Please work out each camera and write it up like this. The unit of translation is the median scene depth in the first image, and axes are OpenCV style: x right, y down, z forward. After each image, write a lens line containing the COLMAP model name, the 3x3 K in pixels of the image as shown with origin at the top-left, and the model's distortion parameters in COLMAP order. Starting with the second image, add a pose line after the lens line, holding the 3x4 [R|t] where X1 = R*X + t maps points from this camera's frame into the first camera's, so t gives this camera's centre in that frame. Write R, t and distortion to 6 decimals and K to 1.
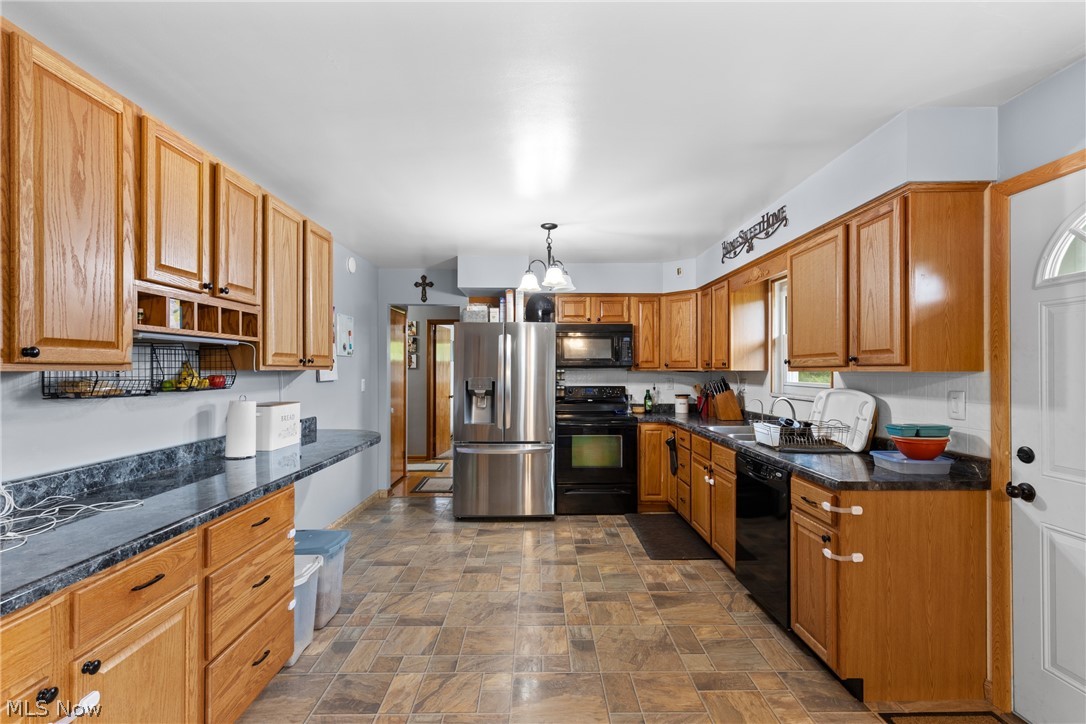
lens RADIAL K [[485.9, 0, 542.0], [0, 485.9, 368.1], [0, 0, 1]] dist [0.004165, -0.001393]
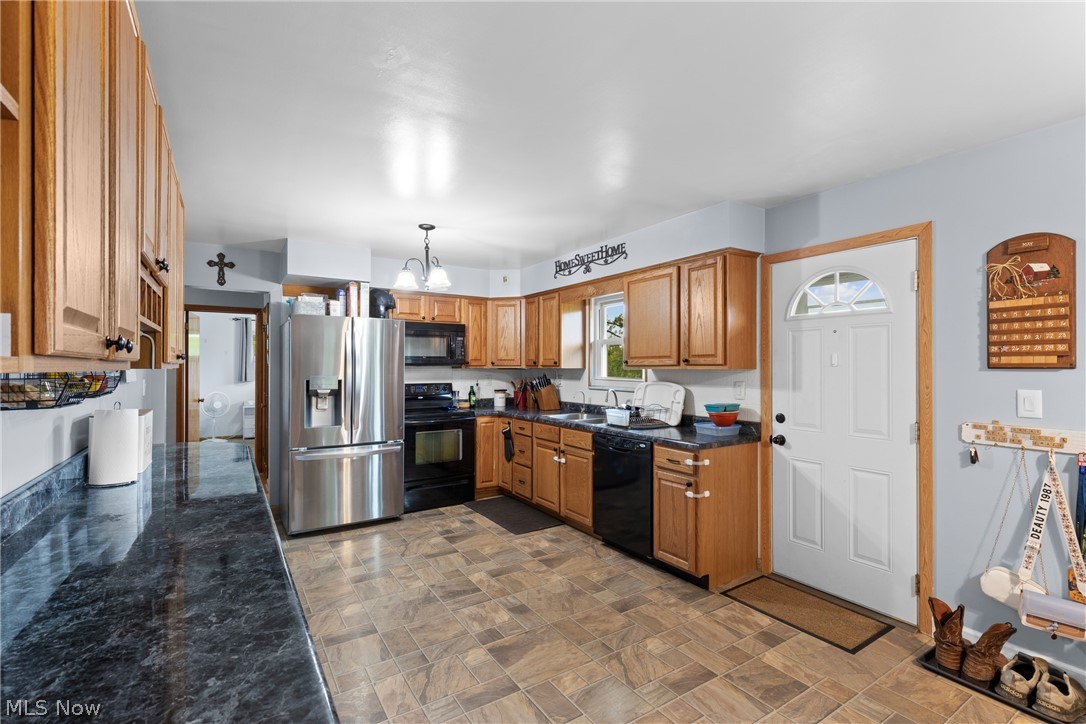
lens RADIAL K [[485.9, 0, 545.4], [0, 485.9, 365.6], [0, 0, 1]] dist [0.004165, -0.001393]
pose [[0.843064, 0.002542, 0.537807, -0.373211], [-0.003082, 0.999995, 0.000104, -0.001987], [-0.537805, -0.001746, 0.843068, 0.005858]]
